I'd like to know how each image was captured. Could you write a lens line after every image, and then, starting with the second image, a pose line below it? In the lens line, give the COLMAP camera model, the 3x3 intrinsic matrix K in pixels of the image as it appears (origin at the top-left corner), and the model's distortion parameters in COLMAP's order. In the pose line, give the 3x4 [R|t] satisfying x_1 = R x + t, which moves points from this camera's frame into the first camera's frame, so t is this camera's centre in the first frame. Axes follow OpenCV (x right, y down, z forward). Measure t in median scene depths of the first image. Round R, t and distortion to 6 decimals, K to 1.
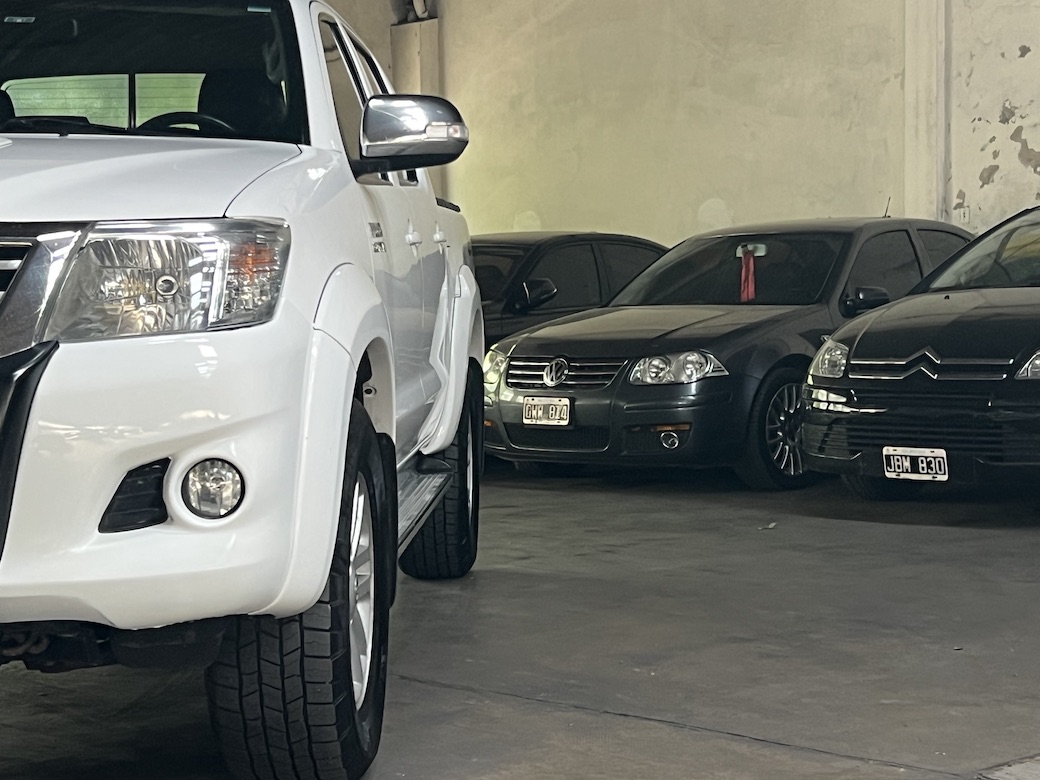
lens RADIAL K [[1978.1, 0, 516.8], [0, 1978.1, 387.9], [0, 0, 1]] dist [0.129621, 0.000000]
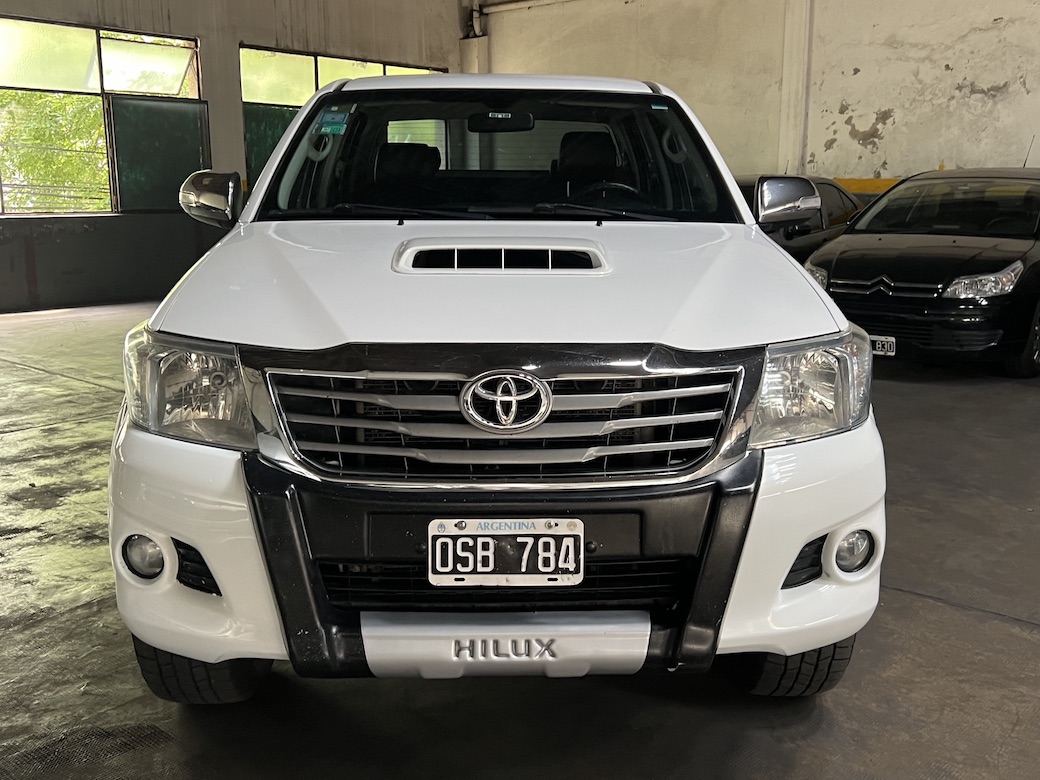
lens RADIAL K [[1048.1, 0, 515.5], [0, 1048.1, 389.9], [0, 0, 1]] dist [0.036900, 0.000000]
pose [[0.998209, 0.001696, 0.059798, -0.090569], [-0.011030, 0.987678, 0.156108, -0.034710], [-0.058797, -0.156488, 0.985928, 0.075080]]
